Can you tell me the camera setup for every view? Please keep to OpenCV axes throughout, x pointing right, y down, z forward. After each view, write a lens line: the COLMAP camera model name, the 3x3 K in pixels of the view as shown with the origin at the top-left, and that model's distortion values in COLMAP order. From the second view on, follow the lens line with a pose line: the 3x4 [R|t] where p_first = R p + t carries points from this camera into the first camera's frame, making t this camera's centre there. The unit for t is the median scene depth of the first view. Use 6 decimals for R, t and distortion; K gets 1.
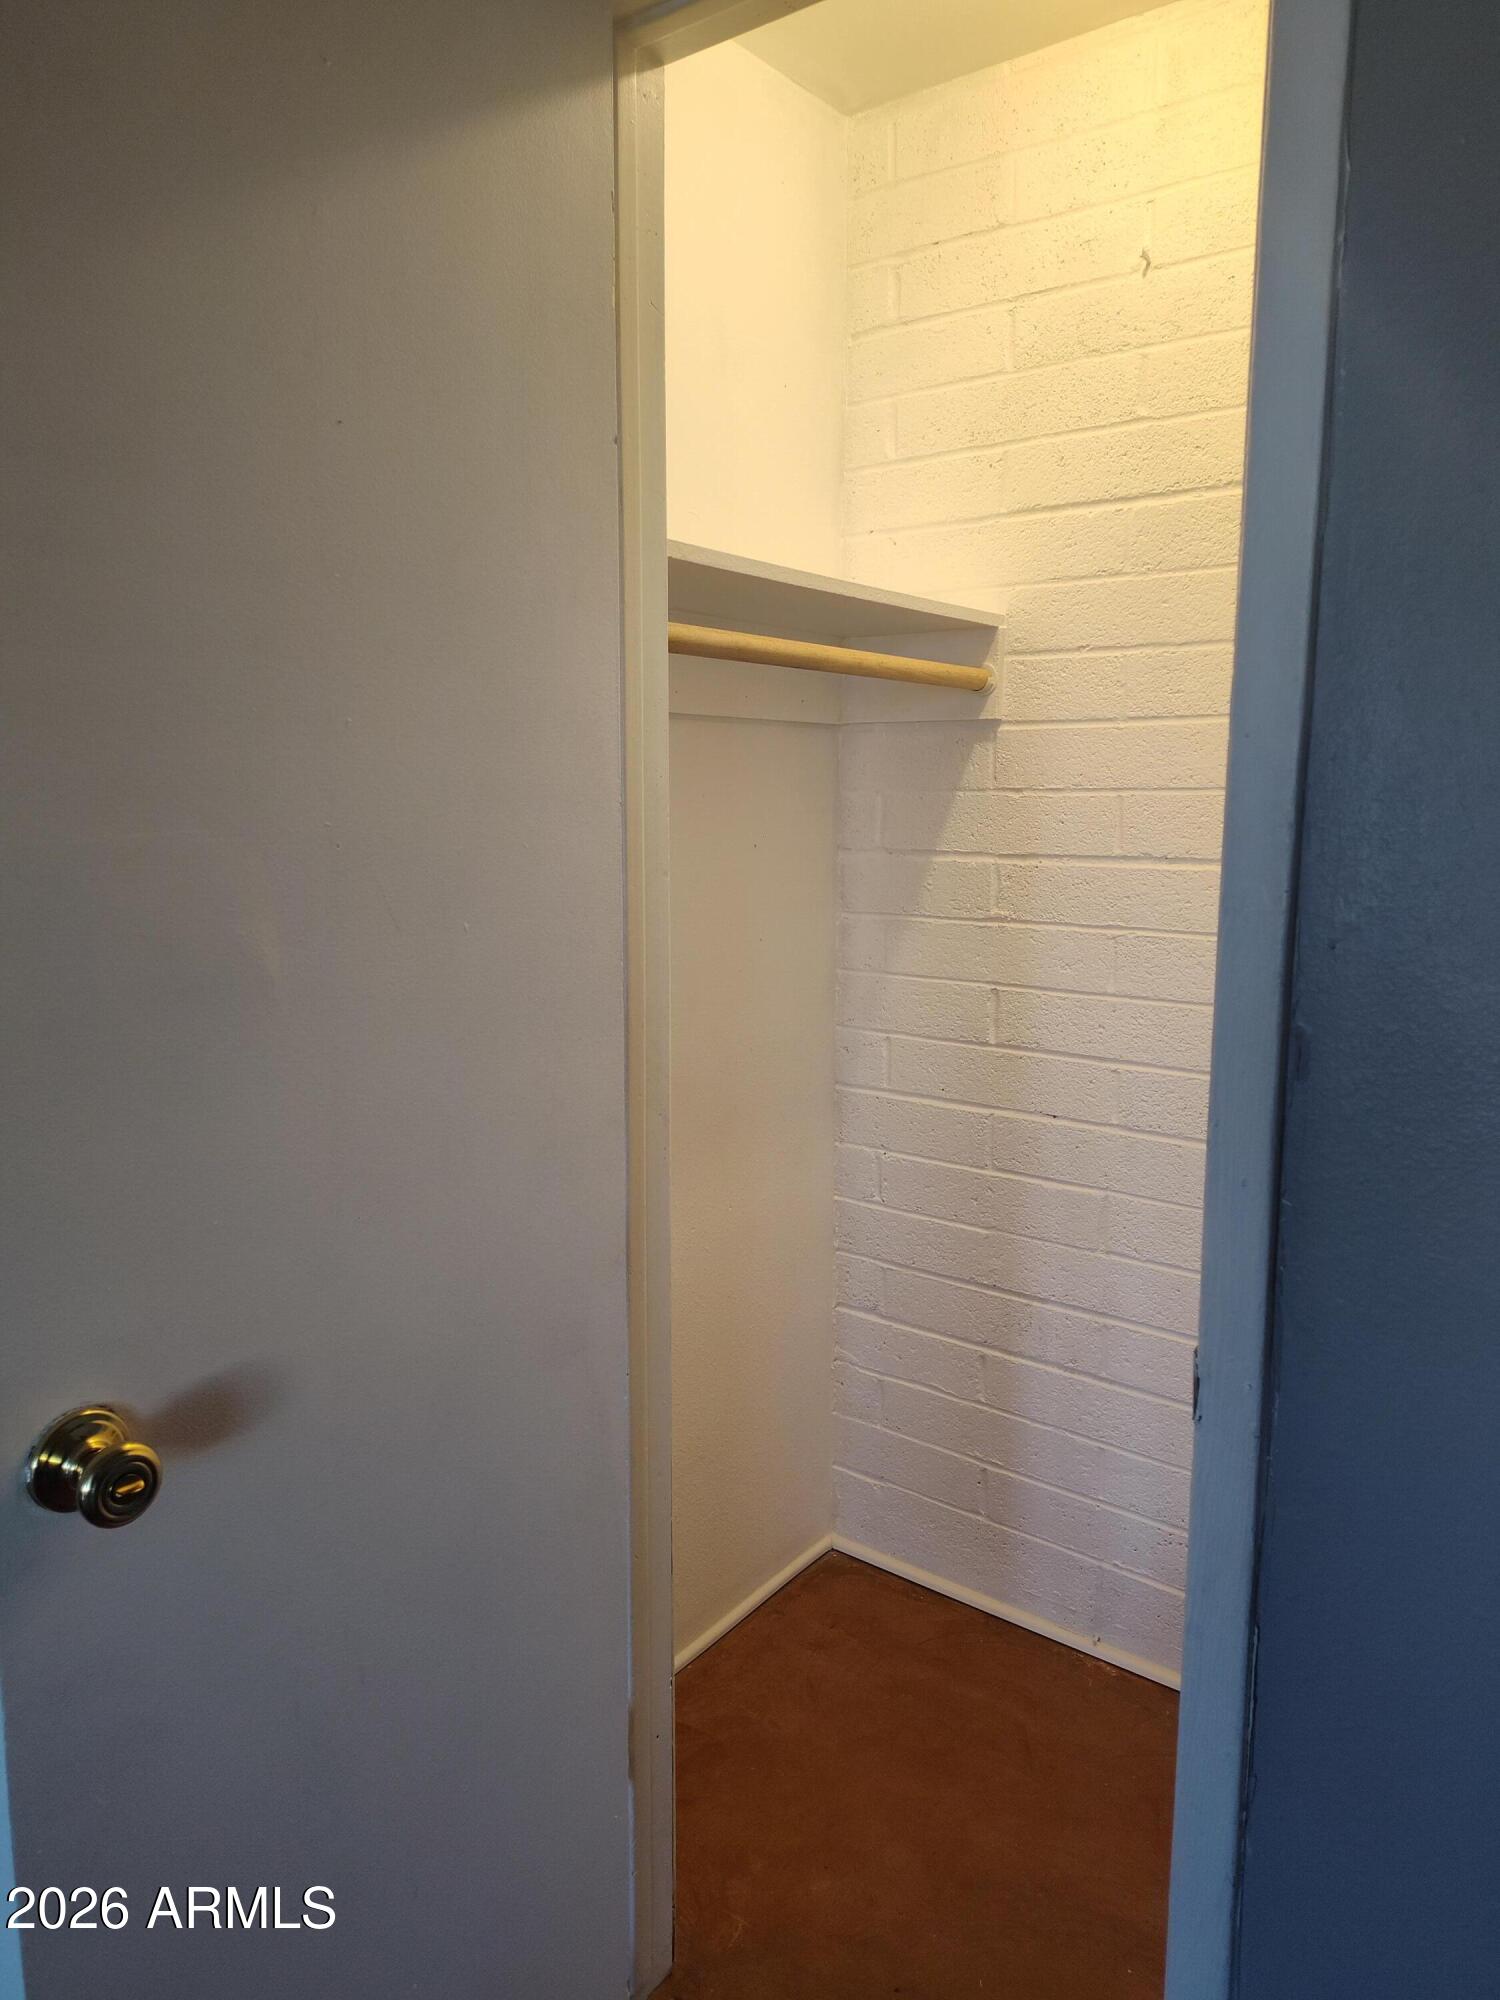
lens RADIAL K [[1359.5, 0, 750.0], [0, 1359.5, 1000.0], [0, 0, 1]] dist [0.032365, -0.000471]
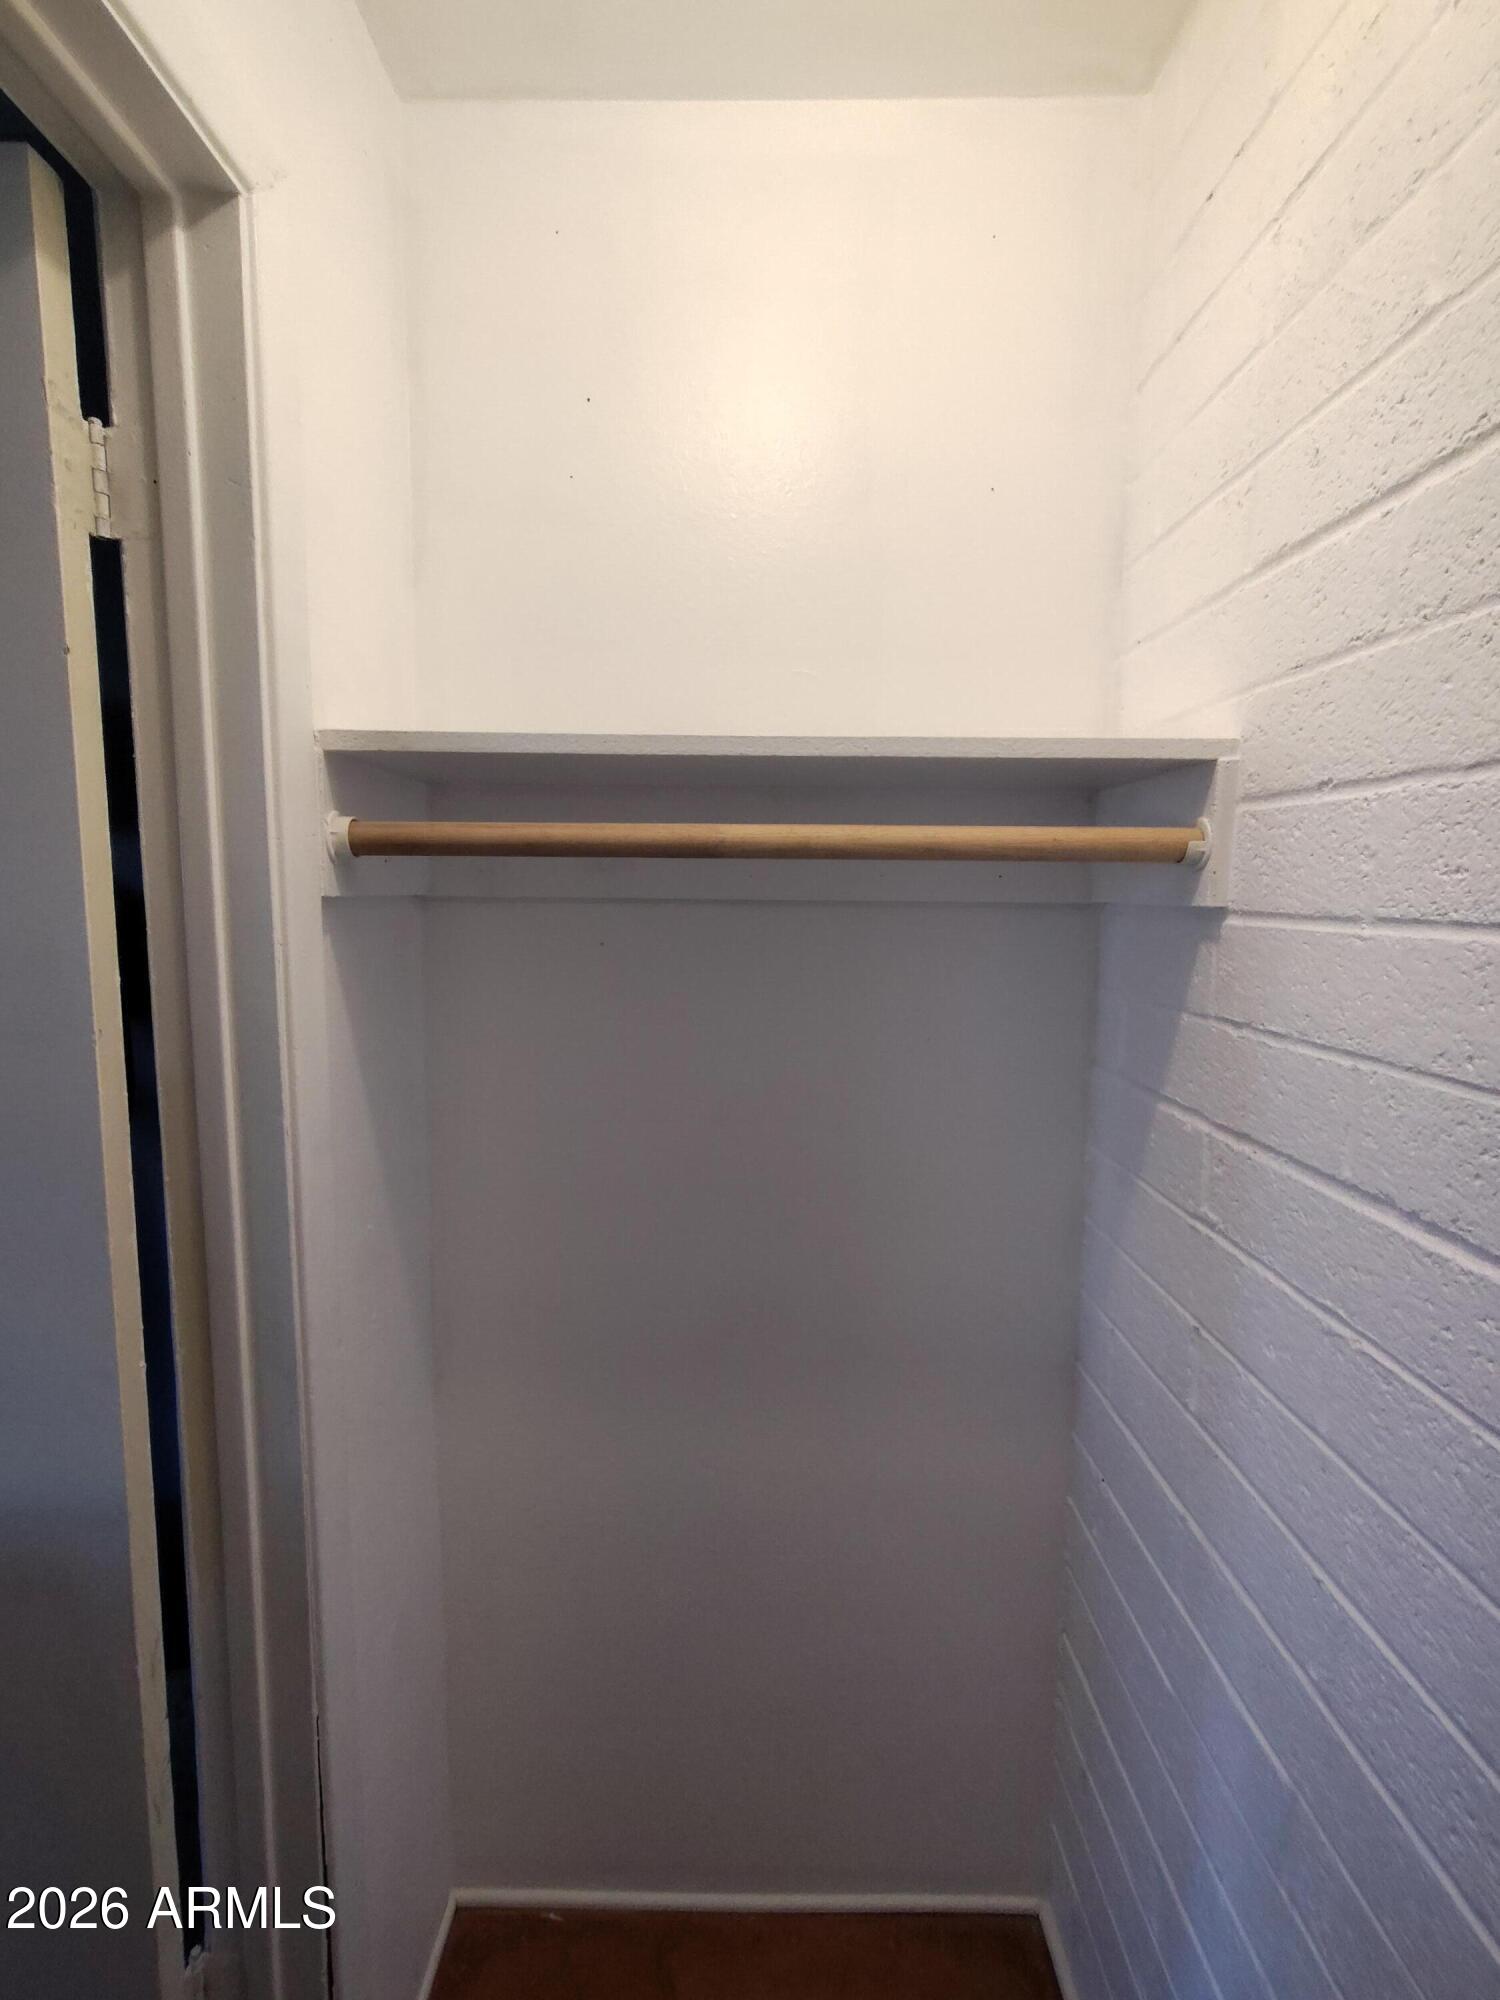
lens RADIAL K [[927.4, 0, 727.7], [0, 927.4, 996.3], [0, 0, 1]] dist [-0.002641, -0.000394]
pose [[0.598109, 0.101668, -0.794940, 0.393387], [-0.137070, 0.990282, 0.023520, -0.148495], [0.789606, 0.094895, 0.606232, 0.587325]]
